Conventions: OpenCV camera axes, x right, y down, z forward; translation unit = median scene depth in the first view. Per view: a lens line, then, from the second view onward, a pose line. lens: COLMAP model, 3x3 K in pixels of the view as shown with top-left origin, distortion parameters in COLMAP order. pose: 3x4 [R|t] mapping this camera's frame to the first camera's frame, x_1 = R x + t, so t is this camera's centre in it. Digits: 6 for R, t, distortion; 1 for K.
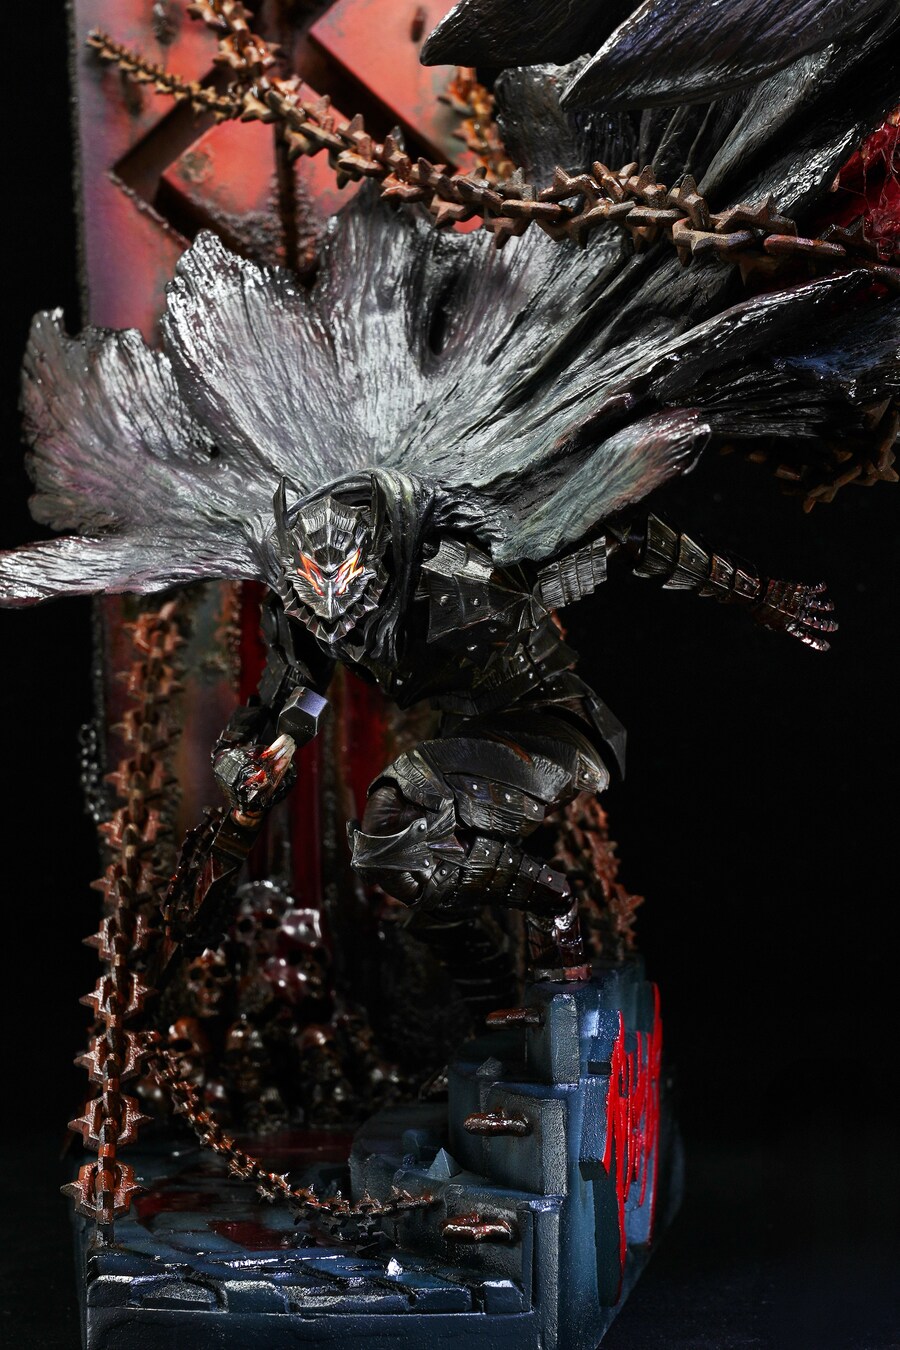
lens RADIAL K [[2639.8, 0, 445.4], [0, 2639.8, 671.4], [0, 0, 1]] dist [0.054846, 0.000000]
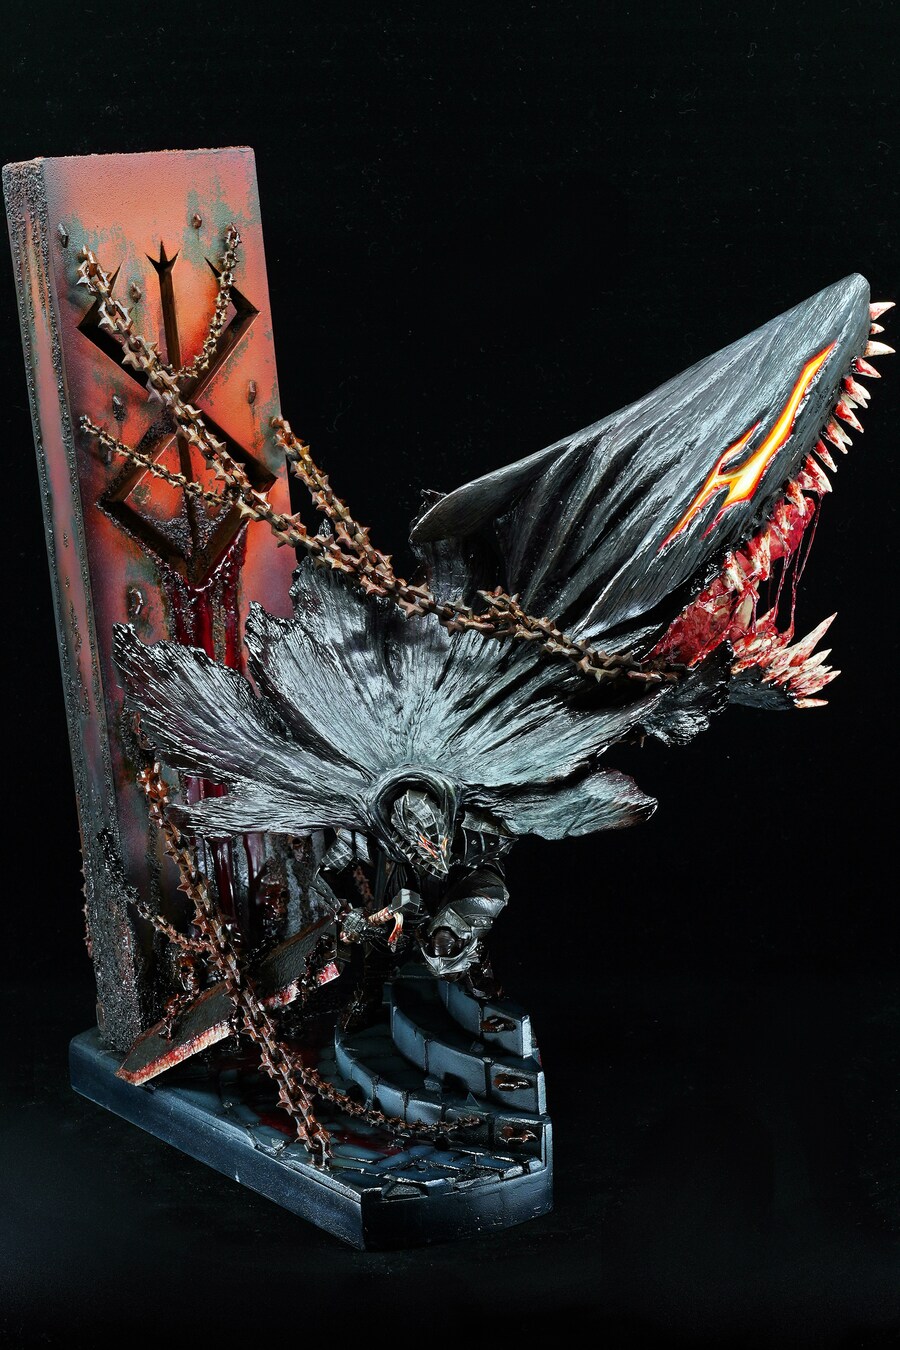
lens RADIAL K [[2628.8, 0, 448.1], [0, 2628.8, 681.6], [0, 0, 1]] dist [0.084373, 0.000000]
pose [[0.886179, -0.099412, 0.452552, -0.885820], [-0.001967, 0.975896, 0.218227, -0.566137], [-0.463339, -0.194278, 0.864623, -0.700557]]
